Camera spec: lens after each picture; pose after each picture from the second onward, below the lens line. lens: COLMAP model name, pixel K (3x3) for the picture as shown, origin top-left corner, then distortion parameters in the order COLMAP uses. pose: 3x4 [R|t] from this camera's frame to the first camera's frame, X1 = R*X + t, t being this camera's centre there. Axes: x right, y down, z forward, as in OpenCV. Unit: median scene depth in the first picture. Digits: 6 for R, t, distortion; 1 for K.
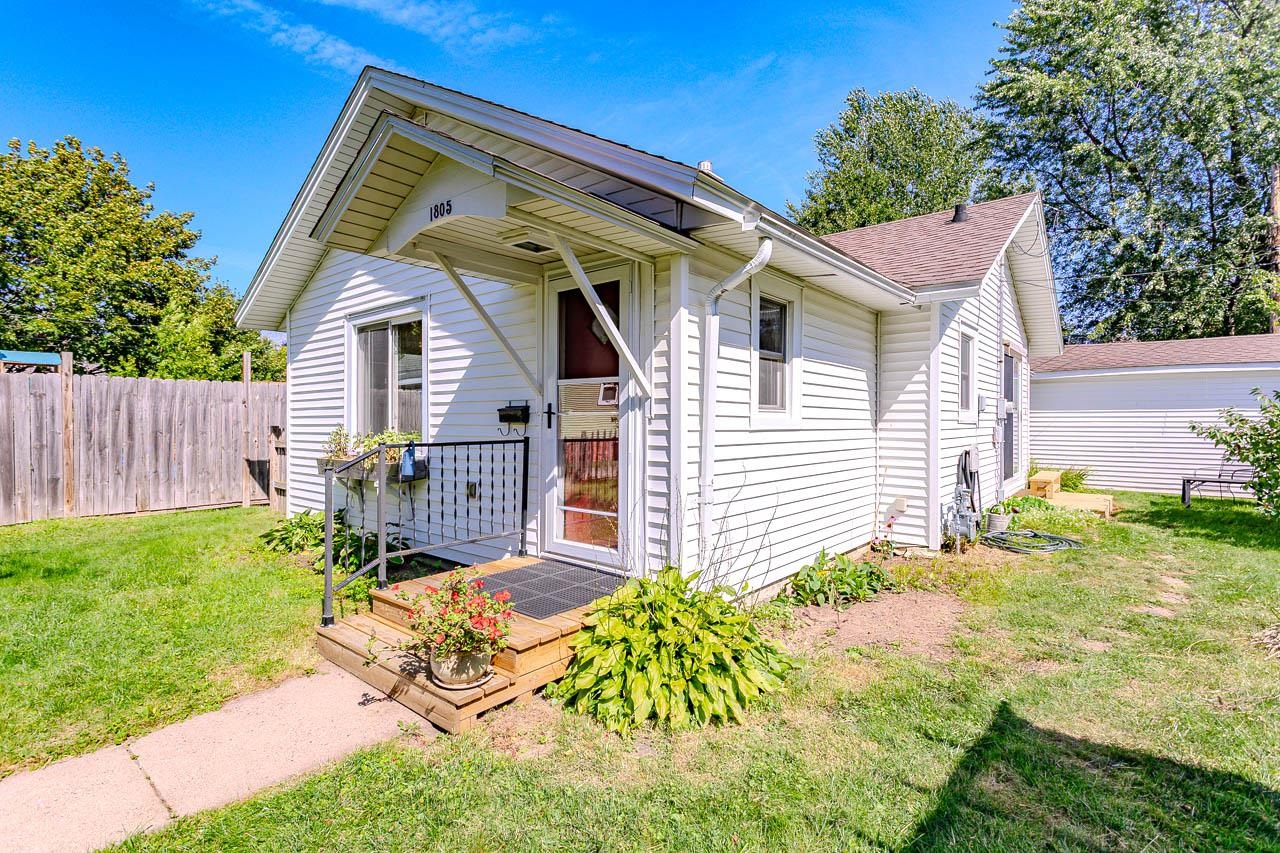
lens RADIAL K [[606.9, 0, 629.0], [0, 606.9, 419.2], [0, 0, 1]] dist [-0.006351, 0.003620]
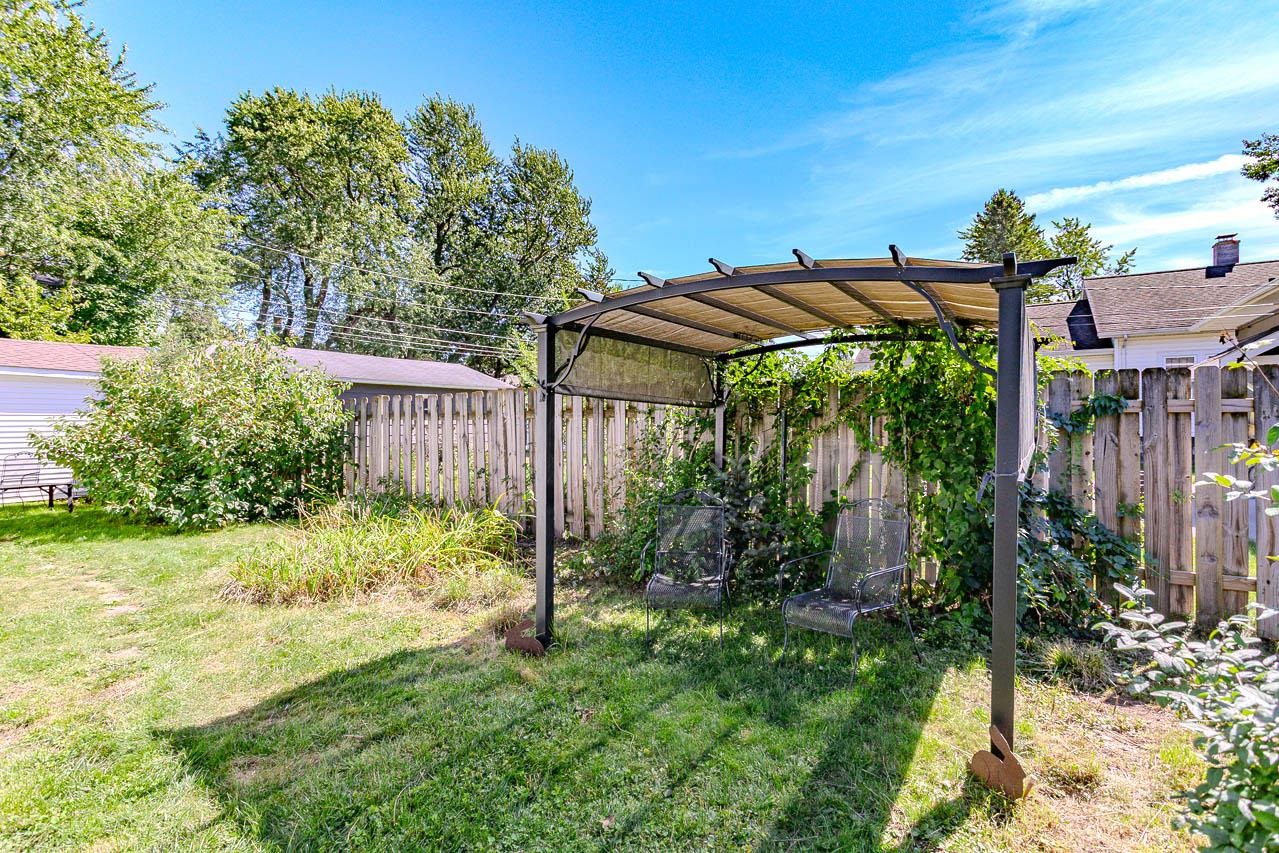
lens RADIAL K [[606.5, 0, 641.1], [0, 606.5, 415.3], [0, 0, 1]] dist [-0.006351, 0.003620]
pose [[-0.119134, 0.004653, 0.992867, -0.319068], [0.004387, 0.999982, -0.004160, -0.017056], [-0.992869, 0.003860, -0.119152, 0.248084]]
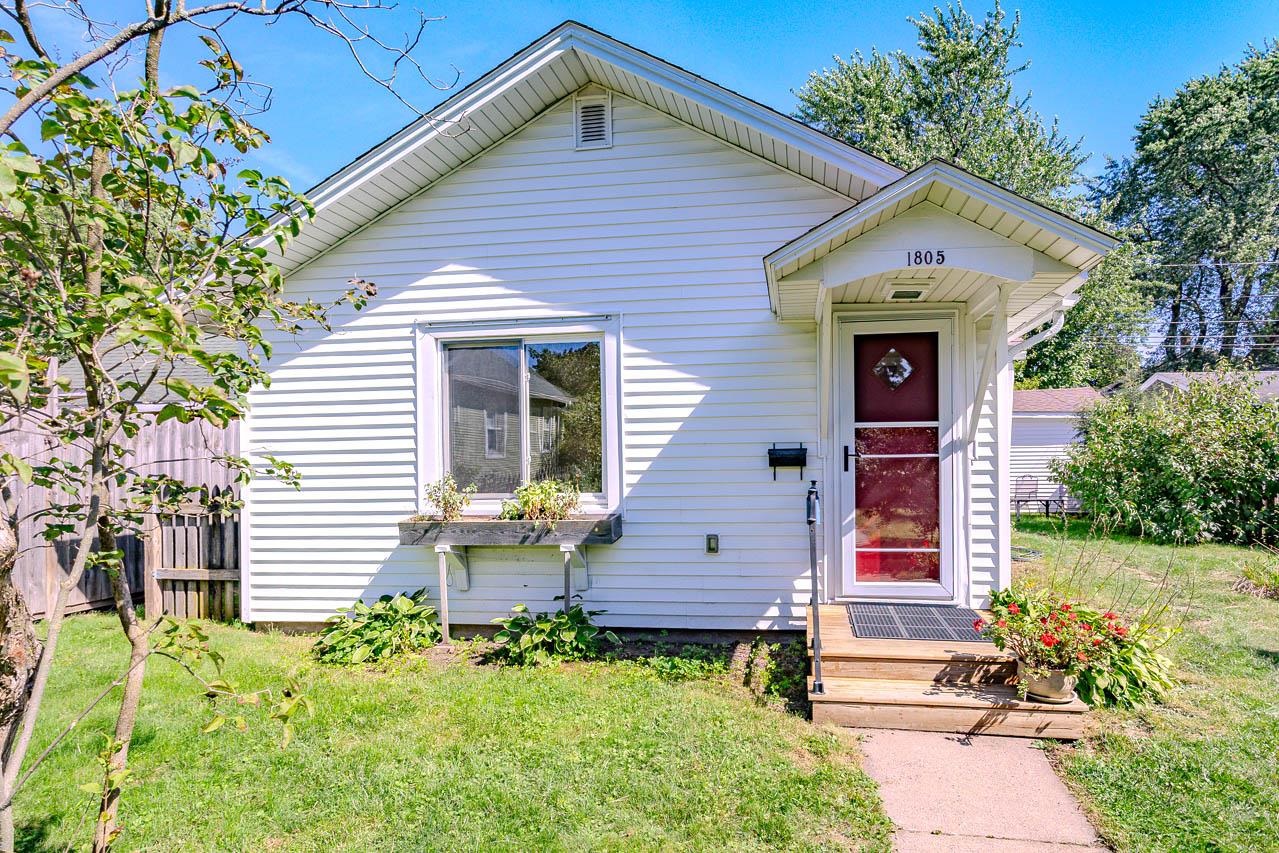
lens RADIAL K [[696.0, 0, 732.0], [0, 696.0, 453.8], [0, 0, 1]] dist [-0.009873, 0.000660]
pose [[0.836720, -0.009712, 0.547545, -1.025884], [0.013164, 0.999911, -0.002381, -0.014823], [-0.547473, 0.009200, 0.836773, 0.172579]]
